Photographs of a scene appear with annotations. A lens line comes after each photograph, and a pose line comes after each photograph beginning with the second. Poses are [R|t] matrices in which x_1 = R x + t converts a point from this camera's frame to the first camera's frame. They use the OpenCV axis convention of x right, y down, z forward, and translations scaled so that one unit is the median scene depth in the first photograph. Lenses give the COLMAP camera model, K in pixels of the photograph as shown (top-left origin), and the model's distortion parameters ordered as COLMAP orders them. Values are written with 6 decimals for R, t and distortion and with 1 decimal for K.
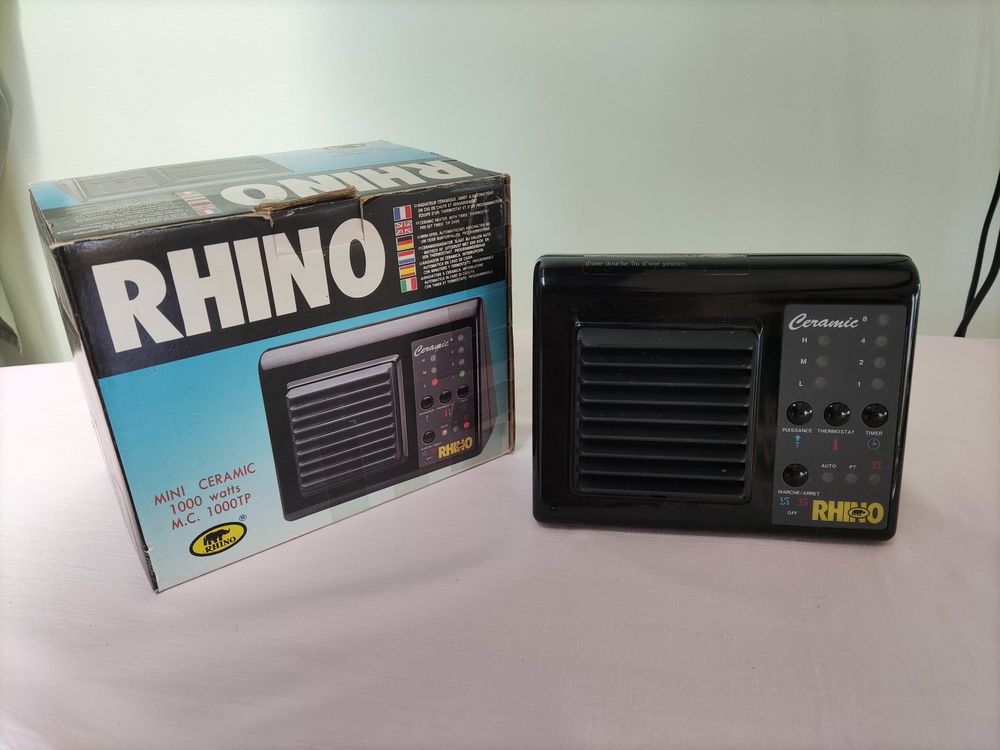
lens RADIAL K [[759.5, 0, 499.0], [0, 759.5, 369.0], [0, 0, 1]] dist [0.006752, -0.009661]
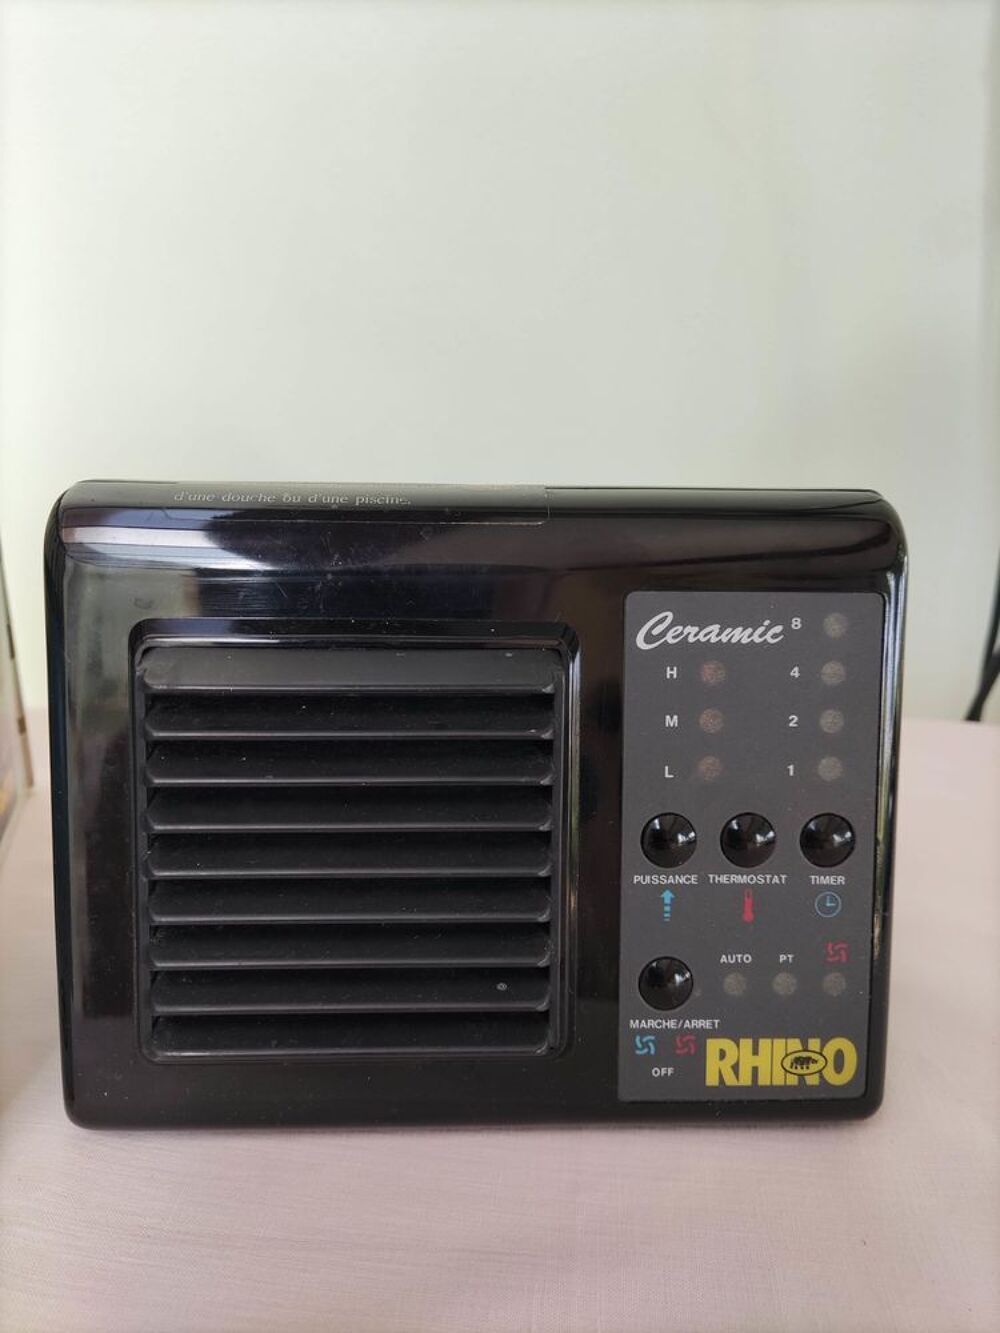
lens RADIAL K [[1012.4, 0, 503.1], [0, 1012.4, 670.5], [0, 0, 1]] dist [0.006752, -0.009661]
pose [[0.981203, -0.003491, 0.192946, 0.189038], [0.023468, 0.994574, -0.101347, 0.017525], [-0.191545, 0.103970, 0.975961, 0.436607]]
